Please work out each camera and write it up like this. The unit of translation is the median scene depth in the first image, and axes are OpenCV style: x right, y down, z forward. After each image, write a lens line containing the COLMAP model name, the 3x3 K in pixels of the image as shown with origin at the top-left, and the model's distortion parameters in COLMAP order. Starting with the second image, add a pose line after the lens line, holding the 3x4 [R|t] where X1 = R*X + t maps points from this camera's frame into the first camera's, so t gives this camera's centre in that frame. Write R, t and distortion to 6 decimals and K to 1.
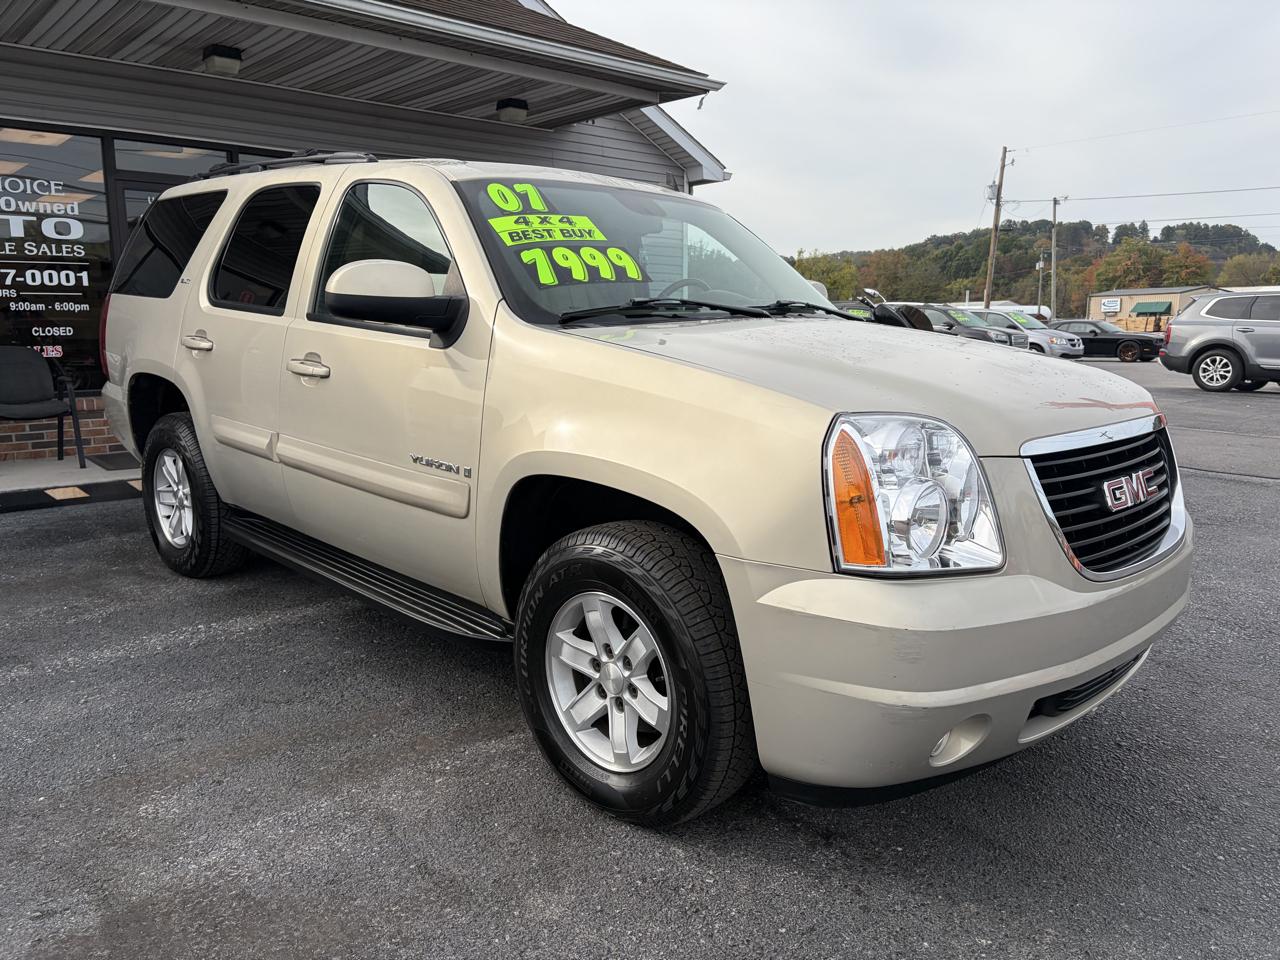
lens RADIAL K [[963.8, 0, 644.4], [0, 963.8, 481.4], [0, 0, 1]] dist [0.071314, -0.083881]
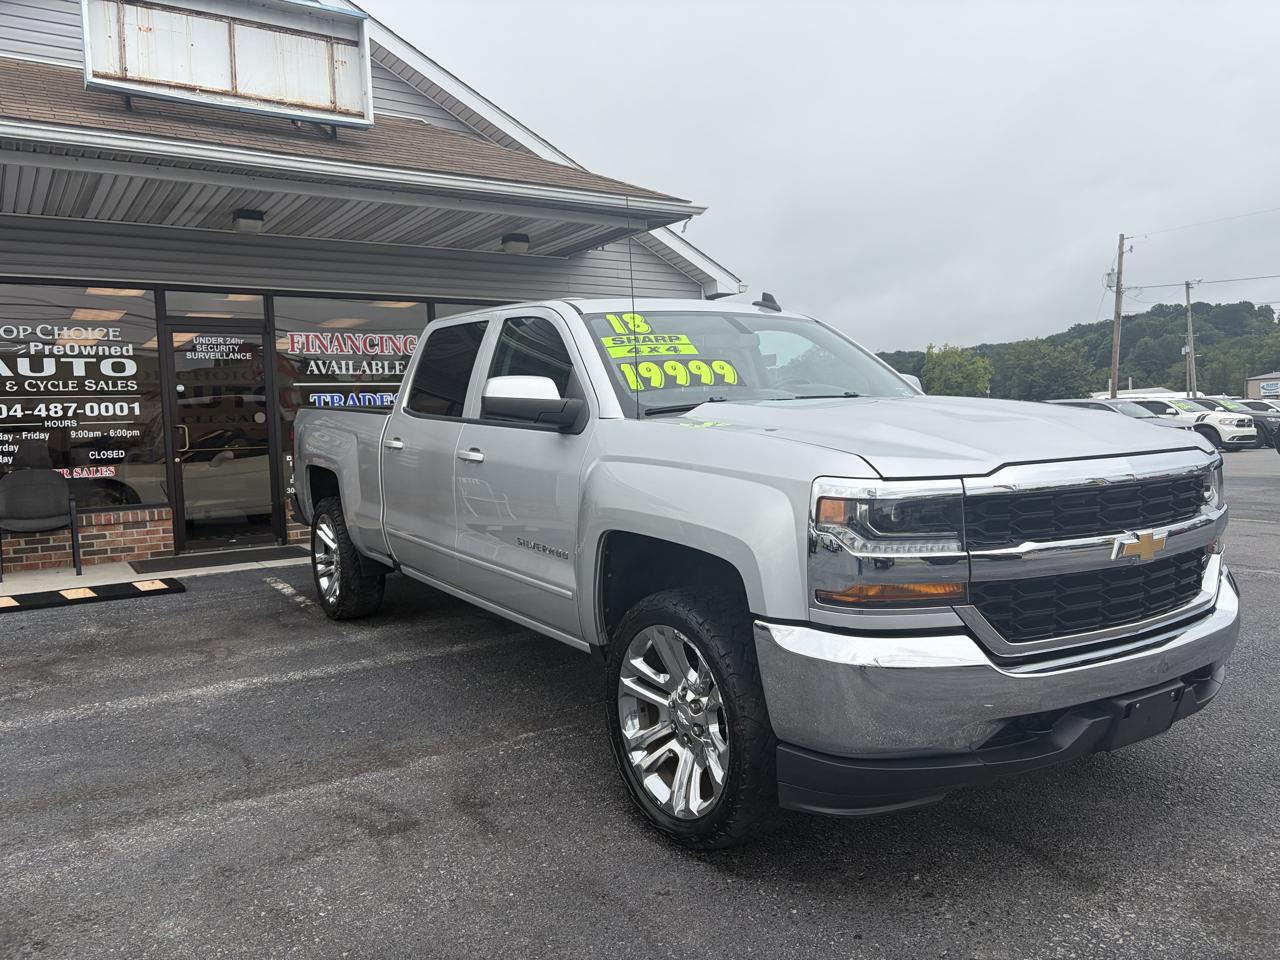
lens RADIAL K [[965.8, 0, 642.6], [0, 965.8, 474.8], [0, 0, 1]] dist [0.050105, -0.043384]
pose [[0.989582, -0.026446, -0.141520, 0.187396], [0.010592, 0.993694, -0.111628, 0.006790], [0.143579, 0.108966, 0.983622, -0.046122]]
